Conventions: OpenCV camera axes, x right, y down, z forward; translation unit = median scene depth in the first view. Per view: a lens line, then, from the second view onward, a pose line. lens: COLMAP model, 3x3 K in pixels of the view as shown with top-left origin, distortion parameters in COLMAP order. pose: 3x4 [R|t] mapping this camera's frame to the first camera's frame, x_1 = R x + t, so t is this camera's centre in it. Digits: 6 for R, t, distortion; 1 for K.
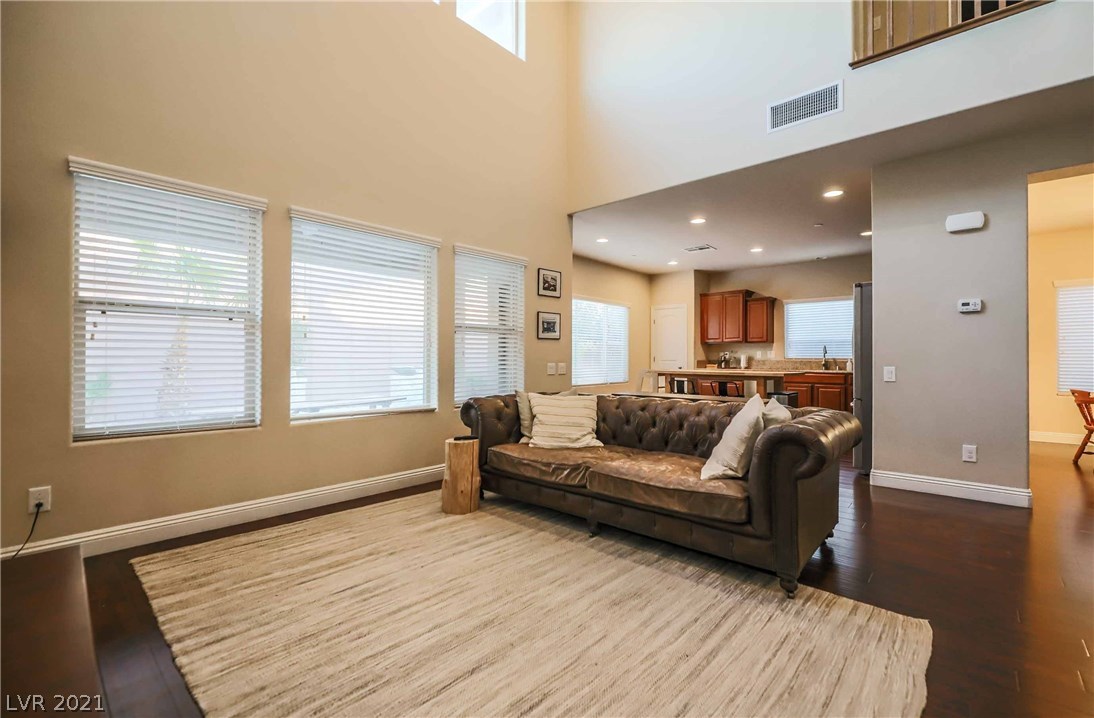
lens RADIAL K [[470.5, 0, 548.1], [0, 470.5, 356.5], [0, 0, 1]] dist [0.001654, -0.000165]
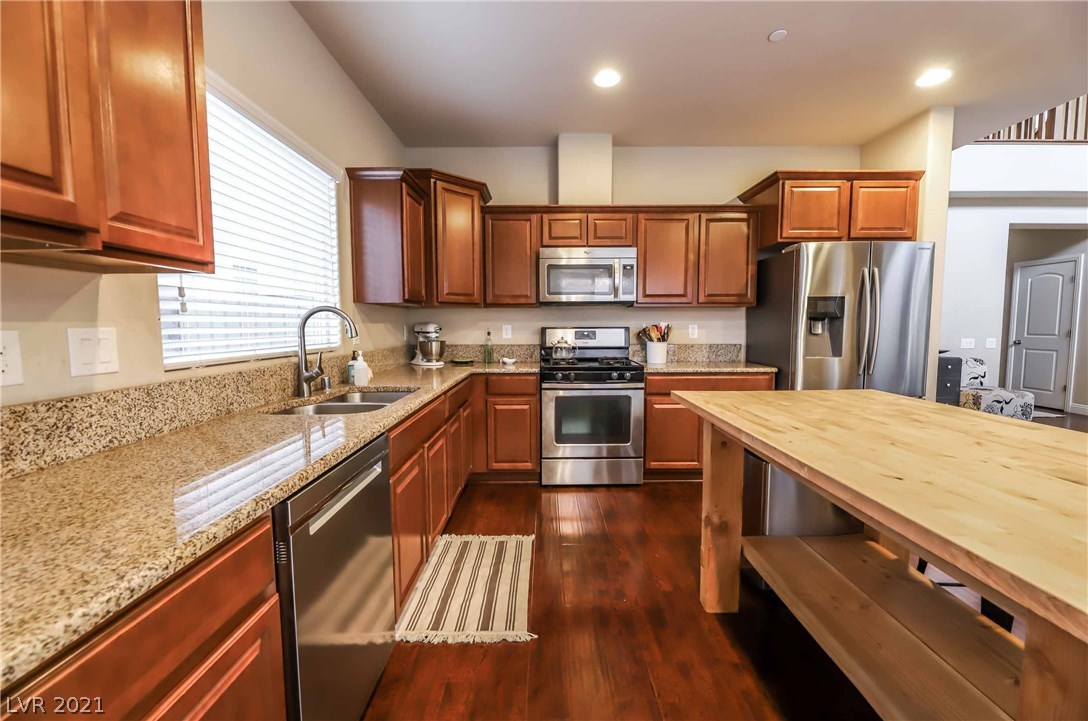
lens RADIAL K [[437.7, 0, 546.0], [0, 437.7, 356.3], [0, 0, 1]] dist [0.003852, -0.004276]
pose [[-0.670856, -0.055462, 0.739511, 0.649004], [-0.000970, 0.997264, 0.073913, -0.030647], [-0.741587, 0.048867, -0.669074, 2.286494]]
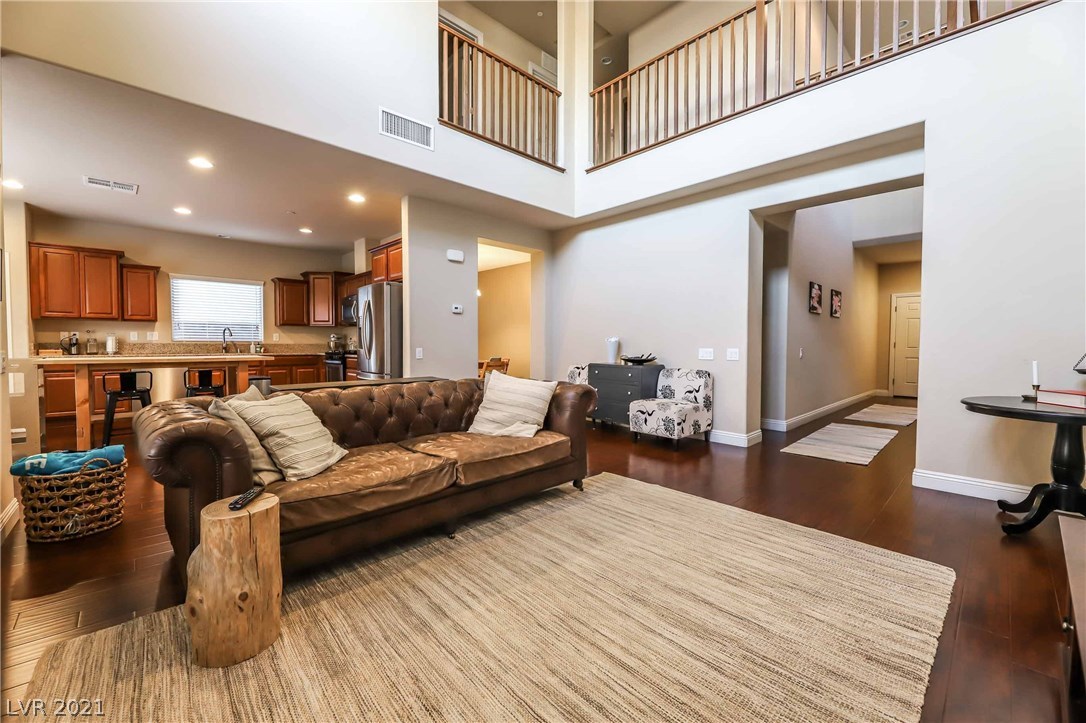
lens RADIAL K [[436.9, 0, 545.0], [0, 436.9, 357.3], [0, 0, 1]] dist [0.003852, -0.004276]
pose [[0.073263, -0.034412, 0.996719, -0.563809], [-0.006977, 0.999362, 0.035016, 0.002051], [-0.997288, -0.009520, 0.072977, 0.590727]]
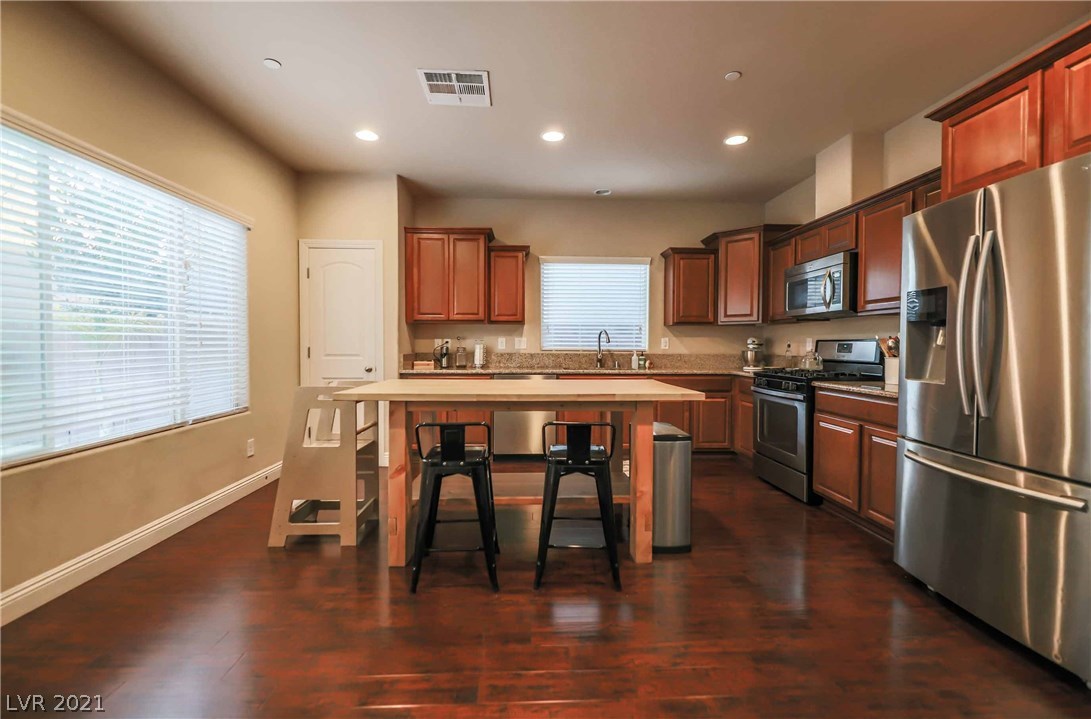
lens RADIAL K [[467.7, 0, 547.5], [0, 467.7, 357.5], [0, 0, 1]] dist [-0.003259, -0.000574]
pose [[0.711805, -0.020006, 0.702092, 0.168073], [-0.004314, 0.999451, 0.032852, -0.014664], [-0.702364, -0.026413, 0.711328, 1.259880]]
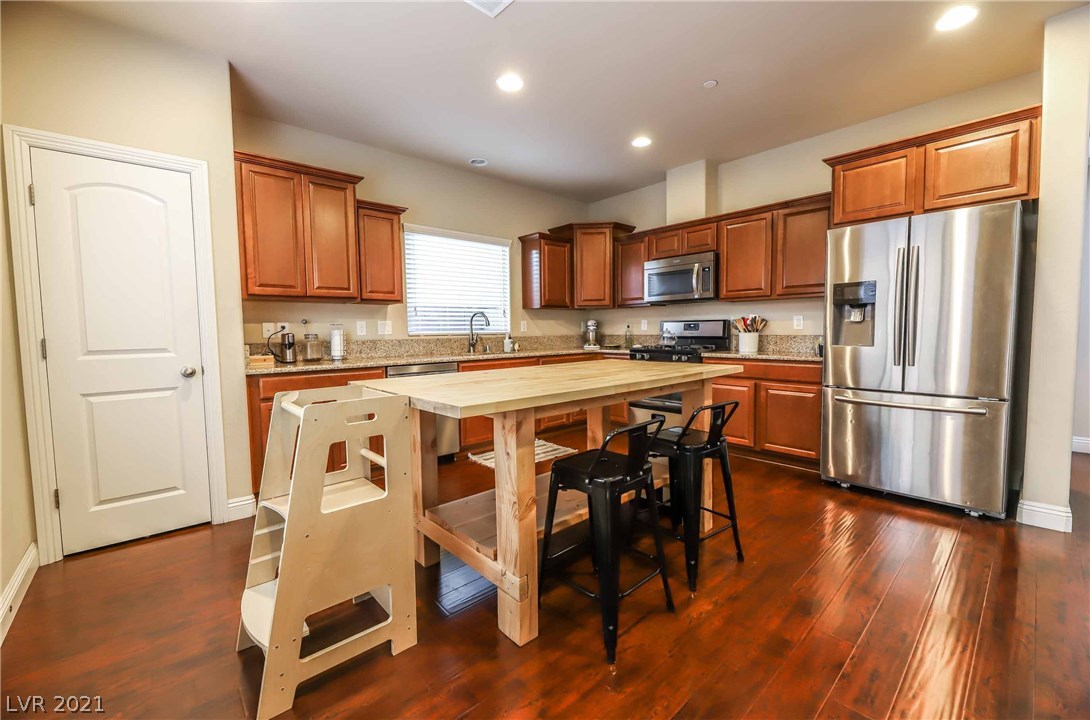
lens RADIAL K [[440.3, 0, 548.0], [0, 440.3, 356.9], [0, 0, 1]] dist [0.001299, 0.000066]
pose [[0.101876, -0.067407, 0.992511, 0.061083], [0.010896, 0.997717, 0.066642, -0.007324], [-0.994737, 0.004026, 0.102377, 1.808074]]
